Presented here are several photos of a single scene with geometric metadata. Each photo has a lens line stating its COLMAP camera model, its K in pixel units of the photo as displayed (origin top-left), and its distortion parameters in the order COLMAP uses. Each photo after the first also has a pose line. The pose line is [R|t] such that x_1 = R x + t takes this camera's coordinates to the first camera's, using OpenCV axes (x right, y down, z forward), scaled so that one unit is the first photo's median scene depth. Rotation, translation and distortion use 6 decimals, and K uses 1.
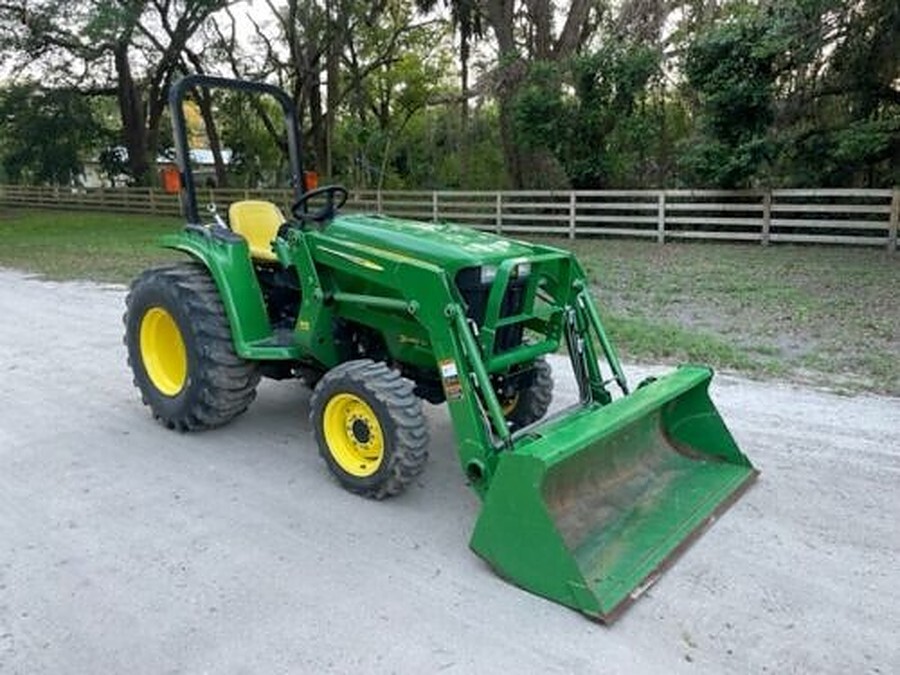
lens RADIAL K [[680.1, 0, 450.0], [0, 680.1, 337.5], [0, 0, 1]] dist [0.087904, -0.091485]
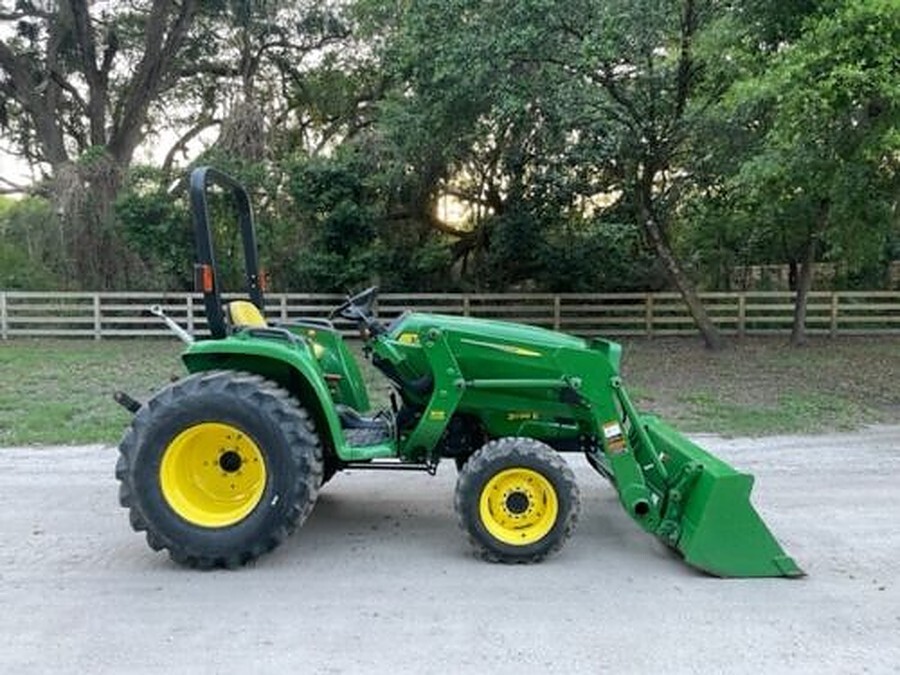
lens RADIAL K [[680.1, 0, 450.0], [0, 680.1, 337.5], [0, 0, 1]] dist [0.087904, -0.091485]
pose [[0.771523, -0.035921, 0.635187, -0.912946], [0.129361, 0.986405, -0.101344, -0.028713], [-0.622911, 0.160358, 0.765681, 0.176894]]
